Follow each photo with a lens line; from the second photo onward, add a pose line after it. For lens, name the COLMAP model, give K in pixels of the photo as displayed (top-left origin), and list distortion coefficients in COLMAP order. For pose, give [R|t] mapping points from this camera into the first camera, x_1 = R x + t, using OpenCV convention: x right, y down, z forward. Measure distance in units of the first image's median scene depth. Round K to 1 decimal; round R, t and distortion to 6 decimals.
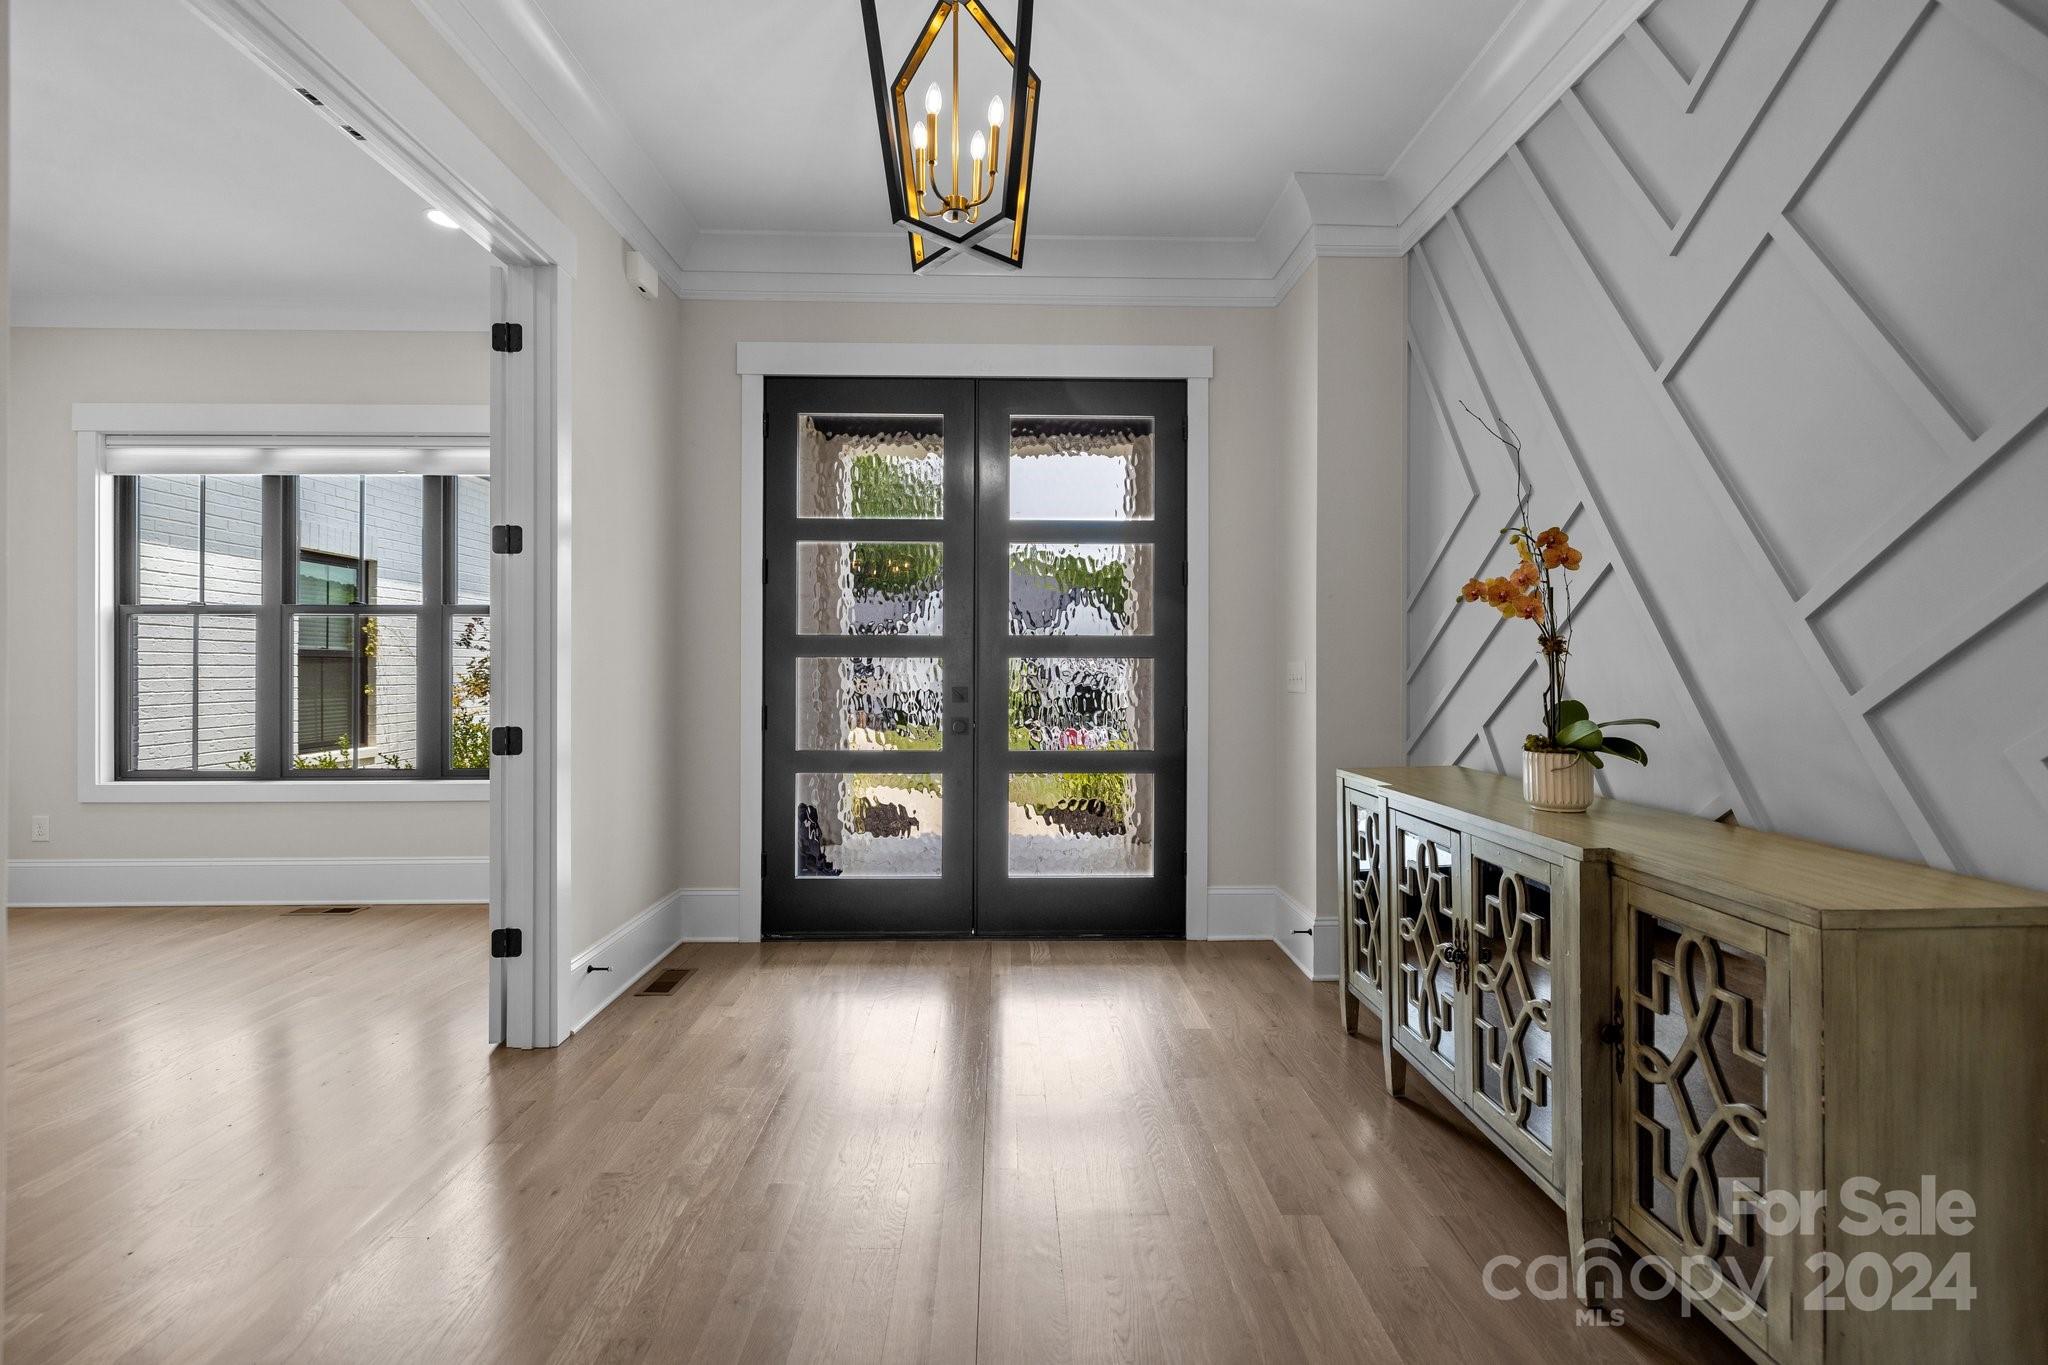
lens RADIAL K [[870.6, 0, 1024.0], [0, 870.6, 682.5], [0, 0, 1]] dist [-0.000812, -0.000116]
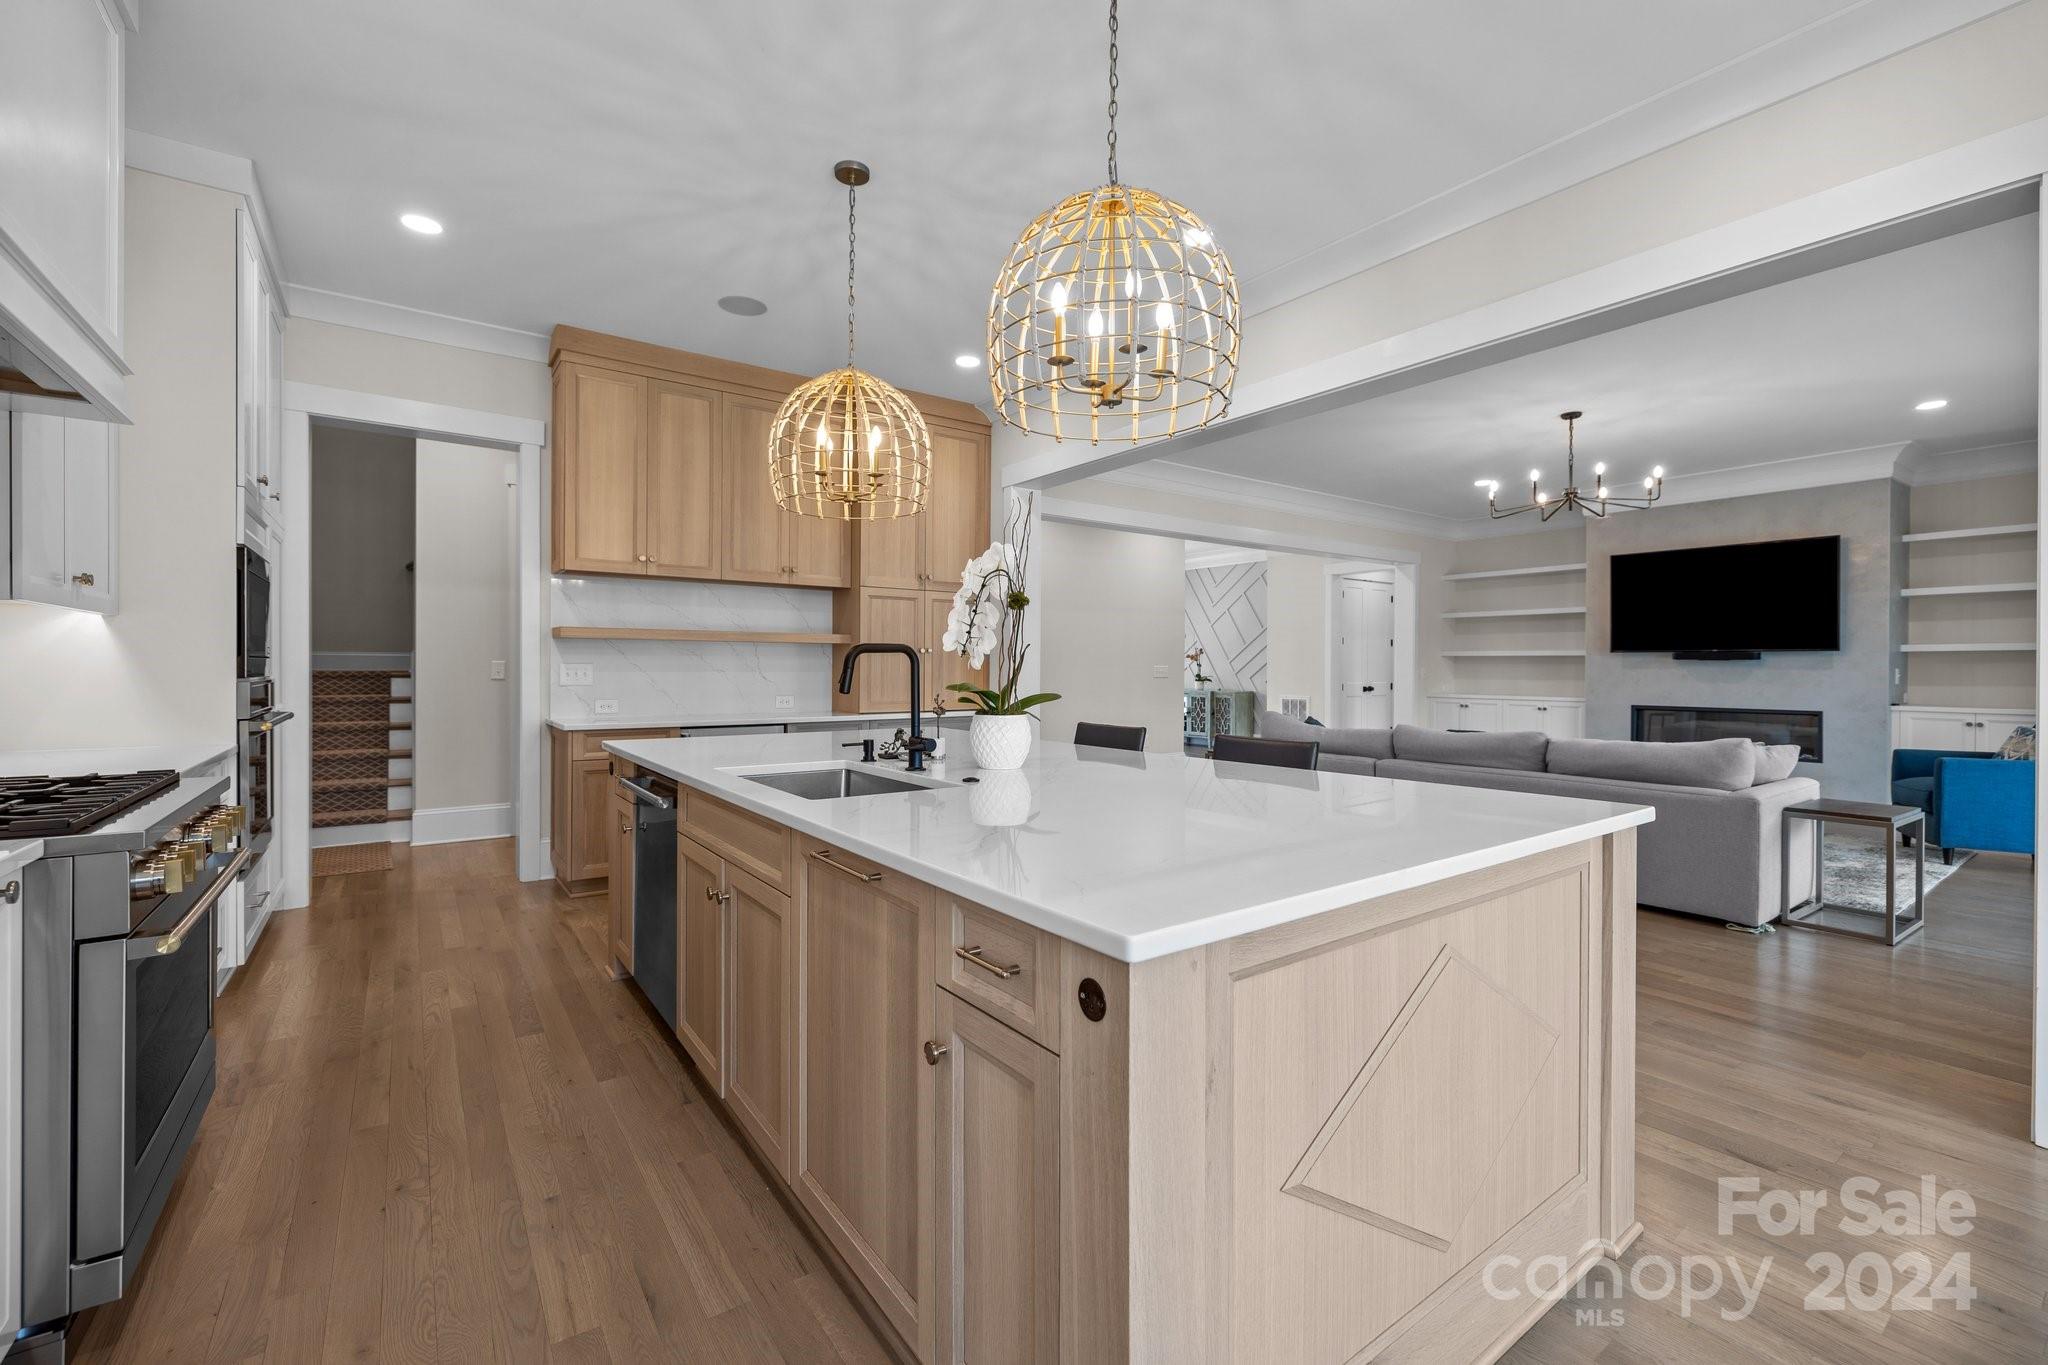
lens RADIAL K [[870.6, 0, 1024.0], [0, 870.6, 682.5], [0, 0, 1]] dist [-0.000812, -0.000116]
pose [[0.822564, -0.000928, 0.568672, -4.226187], [-0.002187, 0.999986, 0.004795, 0.059019], [-0.568669, -0.005188, 0.822550, -3.664058]]
